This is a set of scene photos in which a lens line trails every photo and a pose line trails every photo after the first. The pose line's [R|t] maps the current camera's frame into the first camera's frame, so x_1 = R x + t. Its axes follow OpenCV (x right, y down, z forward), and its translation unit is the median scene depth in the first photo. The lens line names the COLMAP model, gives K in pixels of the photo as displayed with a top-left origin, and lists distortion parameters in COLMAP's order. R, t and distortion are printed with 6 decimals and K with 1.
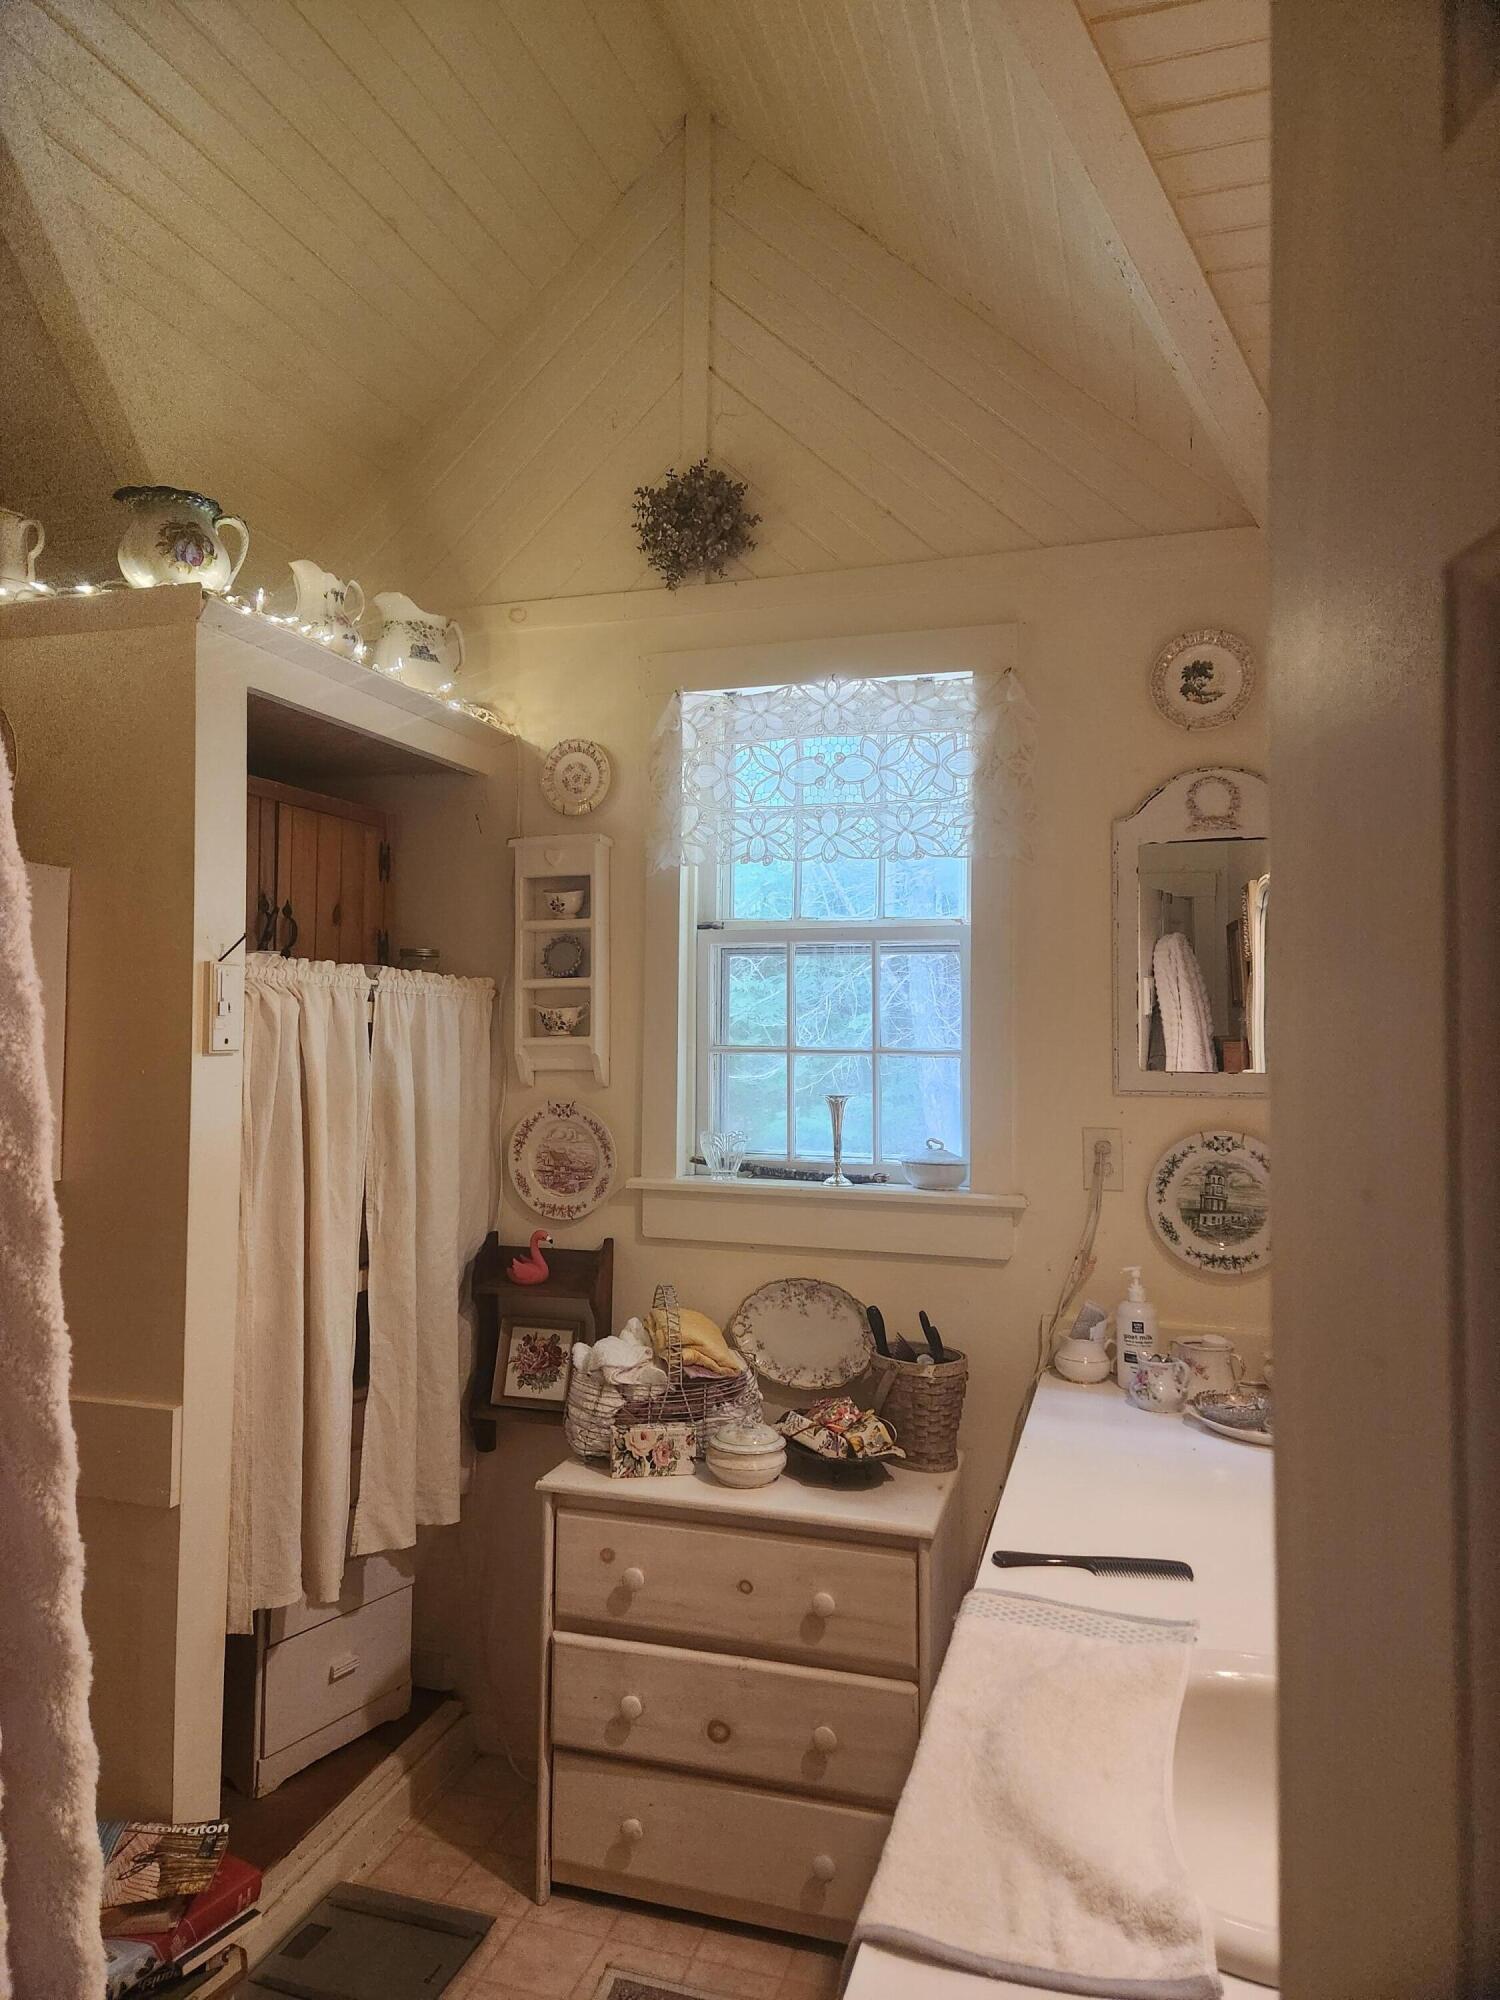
lens RADIAL K [[1339.4, 0, 697.6], [0, 1339.4, 927.9], [0, 0, 1]] dist [0.070813, -0.065071]
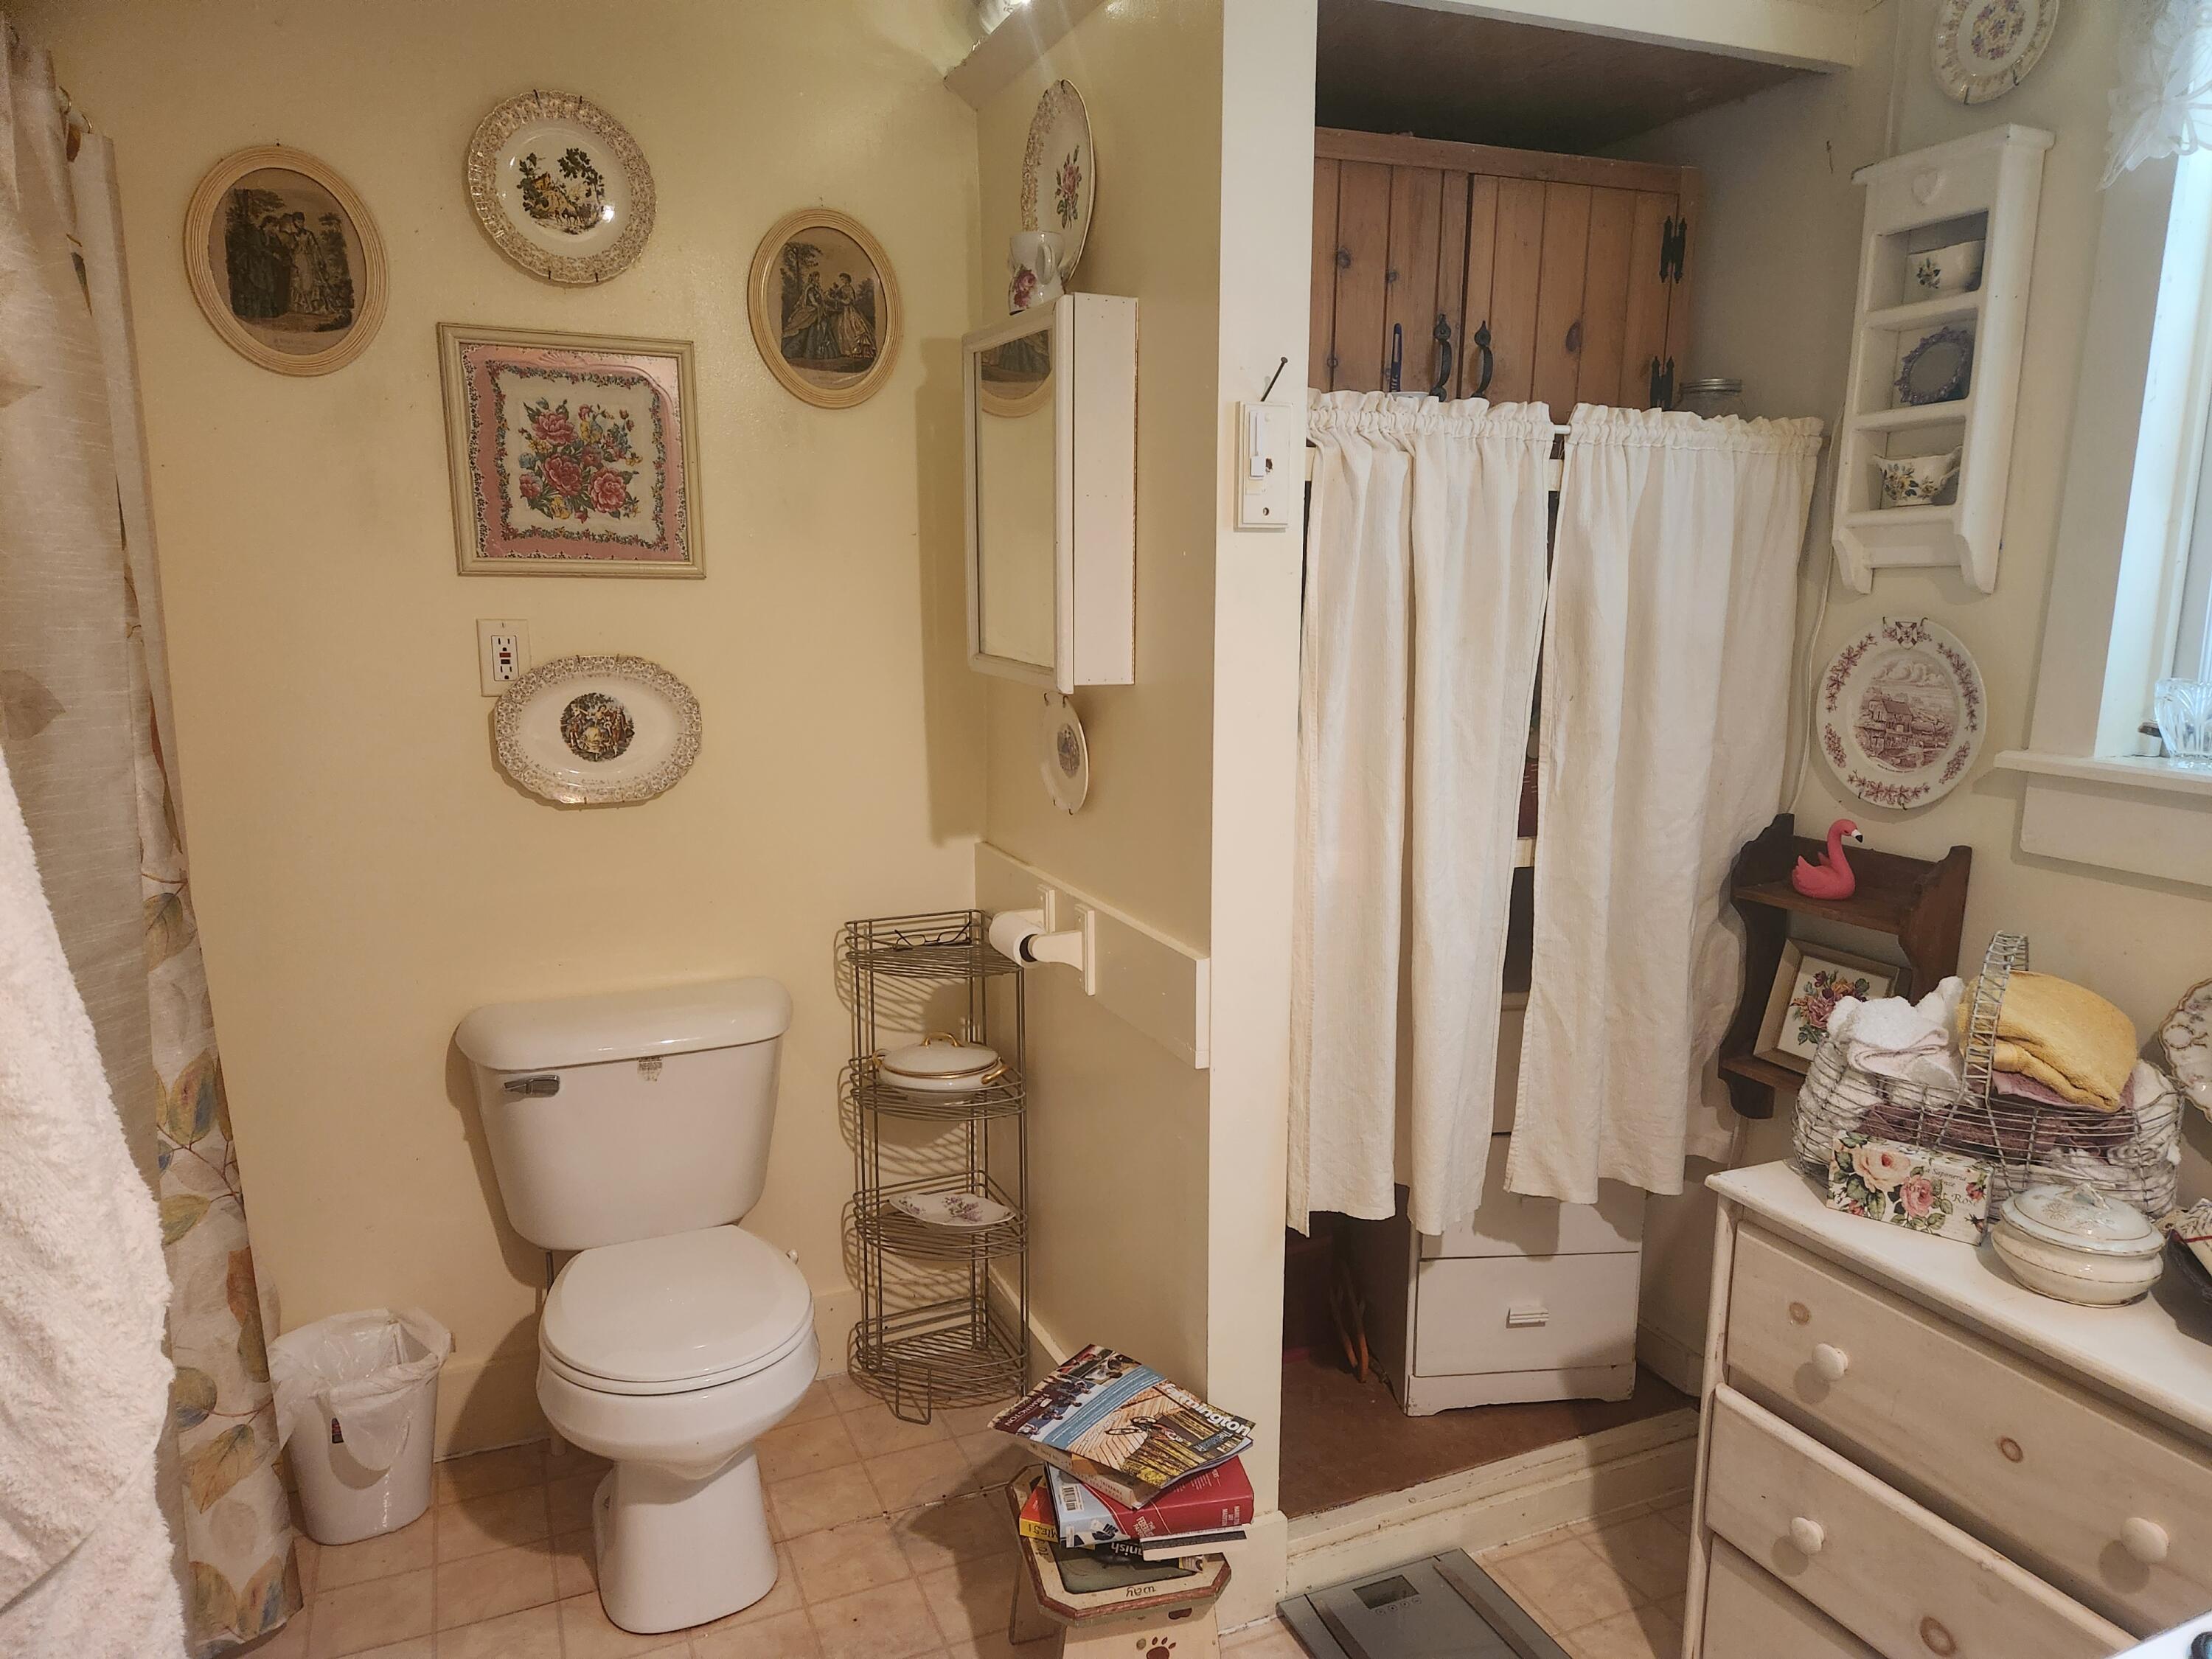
lens RADIAL K [[1481.4, 0, 1107.3], [0, 1481.4, 839.6], [0, 0, 1]] dist [0.070813, -0.065071]
pose [[0.663319, 0.129332, -0.737076, 0.192034], [0.058293, 0.973030, 0.223194, 0.060535], [0.746063, -0.191015, 0.637890, 0.312477]]
